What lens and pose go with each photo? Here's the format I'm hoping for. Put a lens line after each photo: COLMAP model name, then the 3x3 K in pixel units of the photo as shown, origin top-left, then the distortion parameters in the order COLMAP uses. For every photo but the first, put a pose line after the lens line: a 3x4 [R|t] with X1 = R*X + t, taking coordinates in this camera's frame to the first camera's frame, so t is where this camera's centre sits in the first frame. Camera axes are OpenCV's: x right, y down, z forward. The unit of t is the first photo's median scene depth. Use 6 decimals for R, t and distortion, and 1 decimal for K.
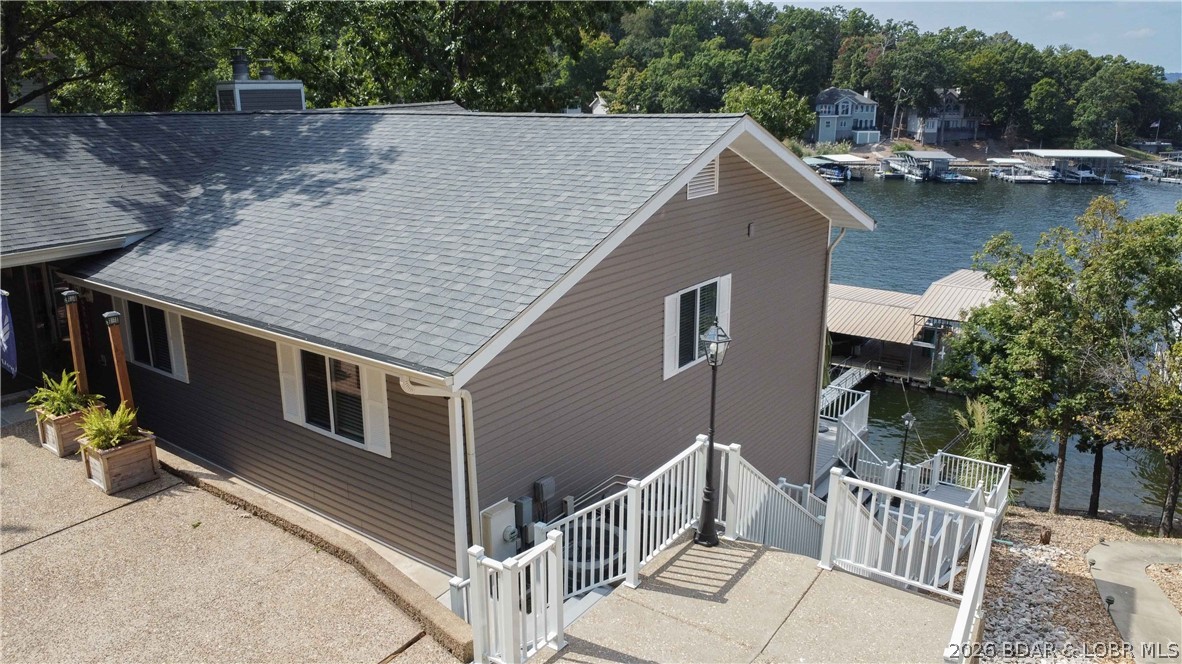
lens RADIAL K [[865.7, 0, 574.5], [0, 865.7, 331.2], [0, 0, 1]] dist [-0.033334, 0.002706]
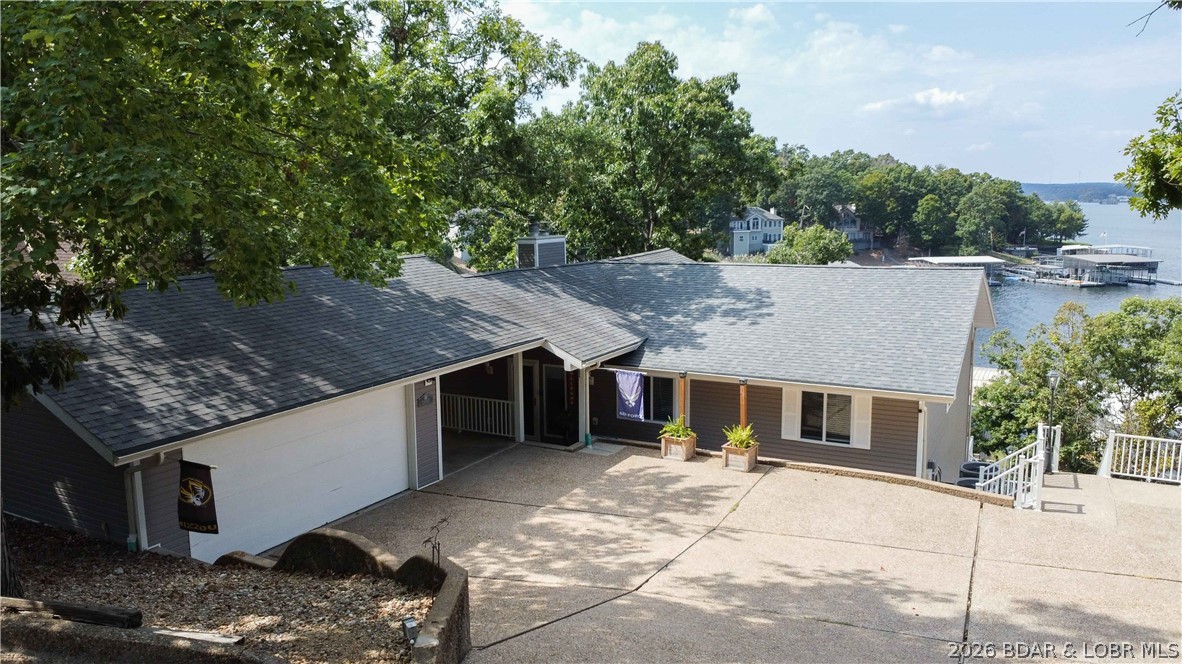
lens RADIAL K [[859.6, 0, 591.0], [0, 859.6, 332.0], [0, 0, 1]] dist [-0.036752, -0.003159]
pose [[0.991553, -0.032484, 0.125566, -0.826834], [0.048394, 0.990873, -0.125811, 0.075922], [-0.120333, 0.130825, 0.984076, -0.652170]]
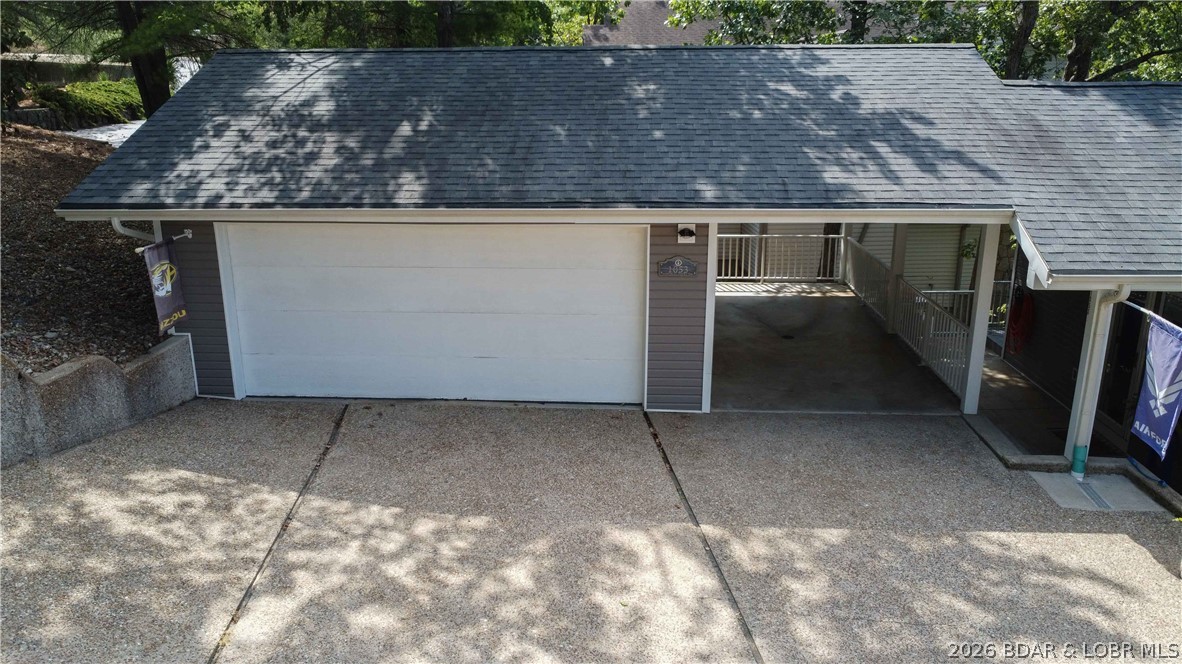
lens RADIAL K [[859.4, 0, 576.2], [0, 859.4, 329.1], [0, 0, 1]] dist [-0.033620, -0.002765]
pose [[0.543362, 0.229576, -0.807498, -0.334463], [-0.225735, 0.966410, 0.122860, -0.020223], [0.808580, 0.115524, 0.576934, 0.193801]]
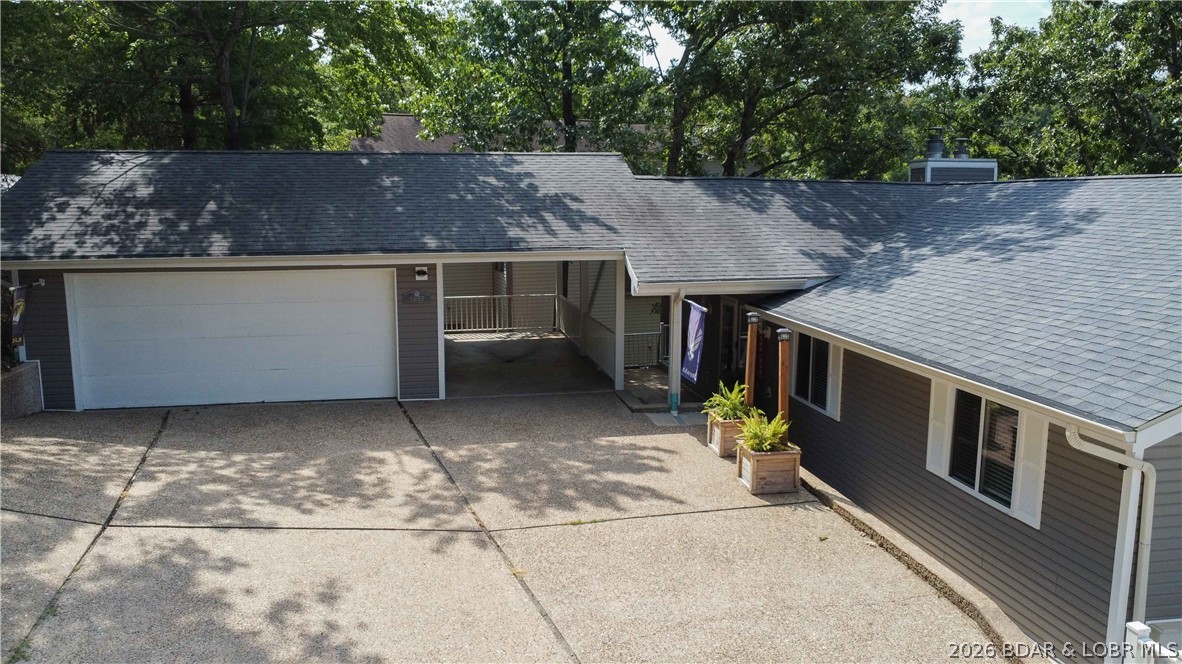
lens RADIAL K [[859.6, 0, 591.0], [0, 859.6, 332.0], [0, 0, 1]] dist [-0.036752, -0.003159]
pose [[0.743555, 0.104951, -0.660387, -0.001384], [-0.184013, 0.981590, -0.051190, 0.060712], [0.642857, 0.159583, 0.749178, 0.018444]]
